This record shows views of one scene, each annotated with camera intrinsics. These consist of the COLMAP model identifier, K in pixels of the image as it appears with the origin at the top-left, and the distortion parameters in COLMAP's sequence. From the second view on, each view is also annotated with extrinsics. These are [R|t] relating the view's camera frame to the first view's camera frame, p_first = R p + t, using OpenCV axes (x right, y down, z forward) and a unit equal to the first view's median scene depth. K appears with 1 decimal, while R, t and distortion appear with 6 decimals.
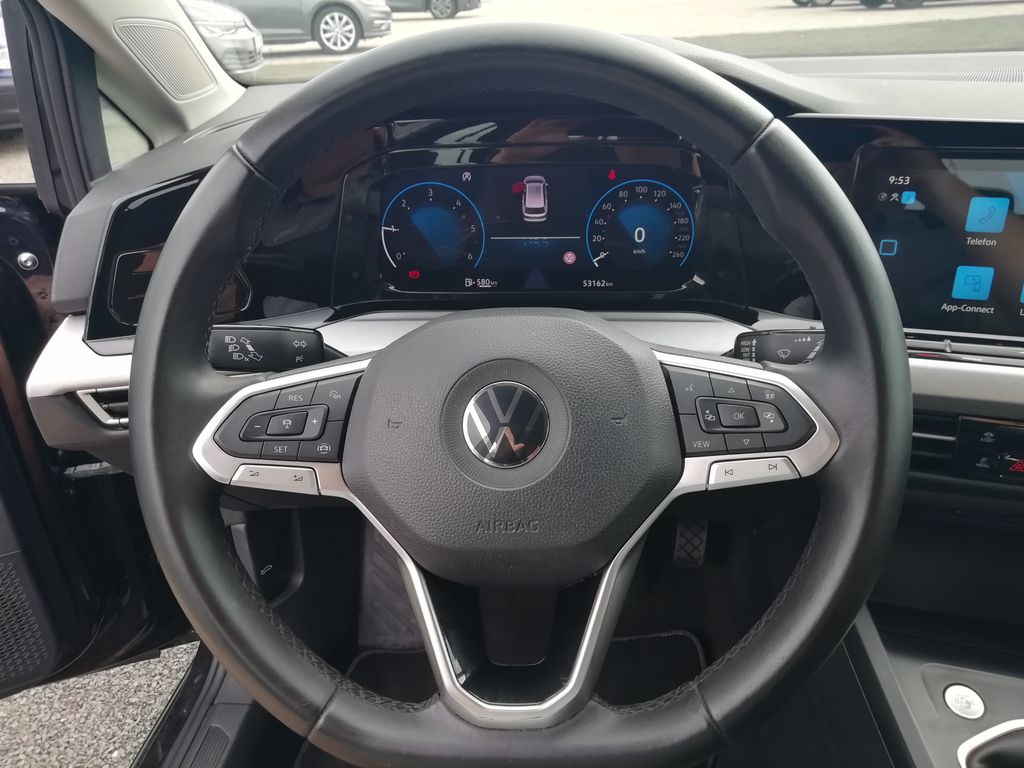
lens RADIAL K [[771.1, 0, 512.0], [0, 771.1, 384.0], [0, 0, 1]] dist [0.028780, -0.000580]
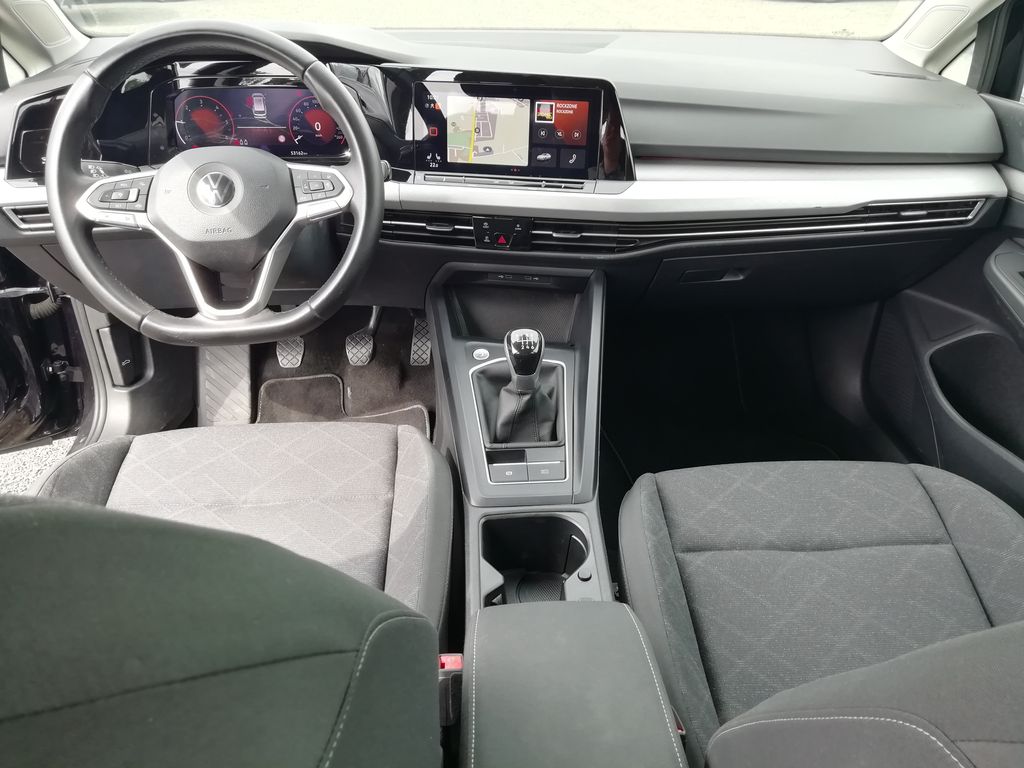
lens RADIAL K [[771.1, 0, 512.0], [0, 771.1, 384.0], [0, 0, 1]] dist [0.028780, -0.000580]
pose [[0.988700, -0.040825, 0.144244, 0.422363], [0.032794, 0.997800, 0.057625, 0.435718], [-0.146279, -0.052243, 0.987863, -1.247535]]
